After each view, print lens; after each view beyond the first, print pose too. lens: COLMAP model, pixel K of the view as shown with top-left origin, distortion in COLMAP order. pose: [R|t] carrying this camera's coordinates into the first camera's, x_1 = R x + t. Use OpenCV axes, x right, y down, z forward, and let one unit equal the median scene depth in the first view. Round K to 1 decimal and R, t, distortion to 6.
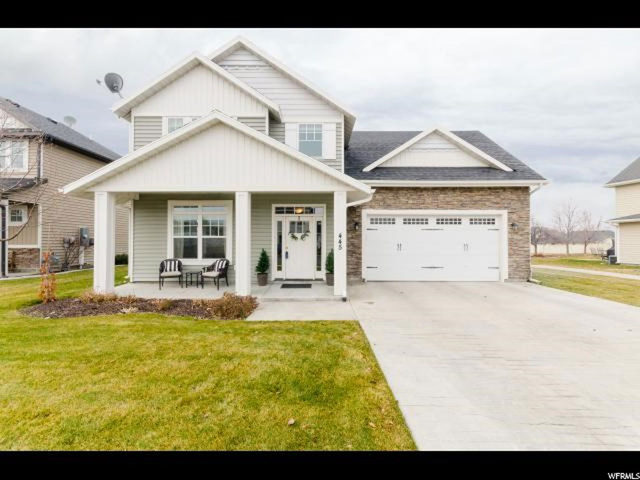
lens RADIAL K [[295.0, 0, 320.8], [0, 295.0, 240.3], [0, 0, 1]] dist [0.000271, -0.000201]
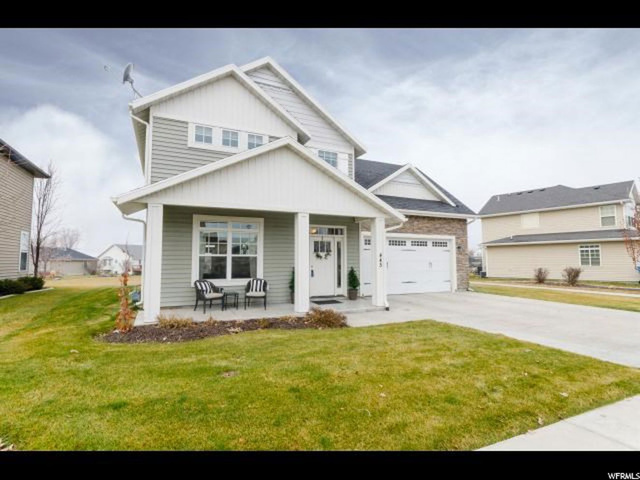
lens RADIAL K [[340.1, 0, 322.8], [0, 340.1, 243.6], [0, 0, 1]] dist [-0.015005, -0.000417]
pose [[0.899212, 0.020570, 0.437029, -0.606979], [-0.000999, 0.998988, -0.044964, -0.001099], [-0.437512, 0.039995, 0.898323, -0.097767]]
